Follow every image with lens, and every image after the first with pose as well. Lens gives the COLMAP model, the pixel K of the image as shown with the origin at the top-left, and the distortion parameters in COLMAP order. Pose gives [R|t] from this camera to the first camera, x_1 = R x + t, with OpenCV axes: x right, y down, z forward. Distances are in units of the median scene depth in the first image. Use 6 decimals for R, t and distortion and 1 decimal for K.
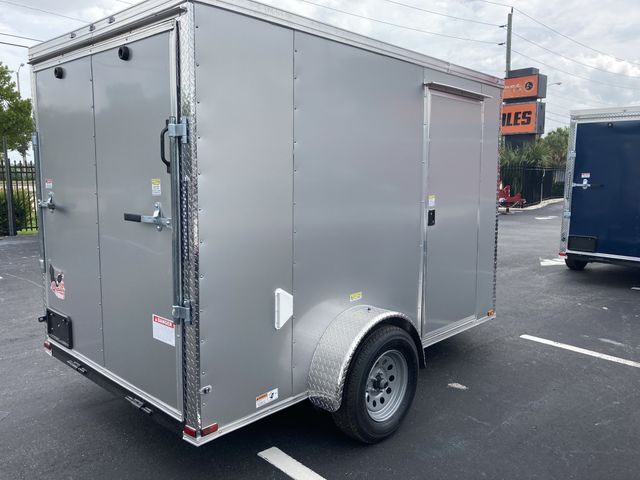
lens RADIAL K [[525.3, 0, 317.0], [0, 525.3, 232.7], [0, 0, 1]] dist [0.019051, -0.008859]
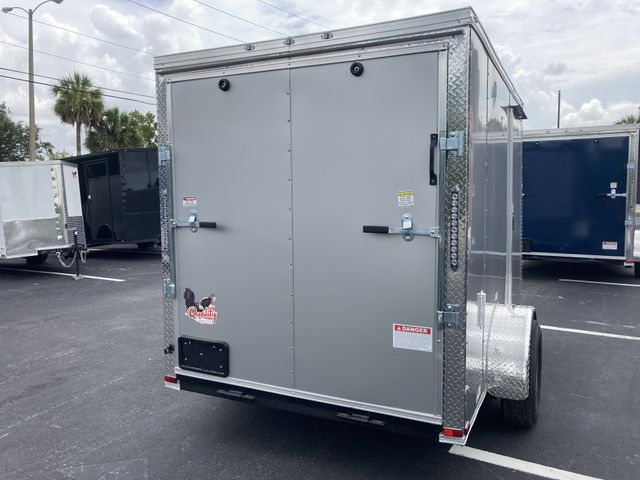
lens RADIAL K [[525.5, 0, 303.0], [0, 525.5, 225.9], [0, 0, 1]] dist [0.012005, 0.001508]
pose [[0.955028, -0.039579, 0.293863, -0.666545], [0.053275, 0.997828, -0.038746, -0.003215], [-0.291692, 0.052659, 0.955062, 0.062592]]
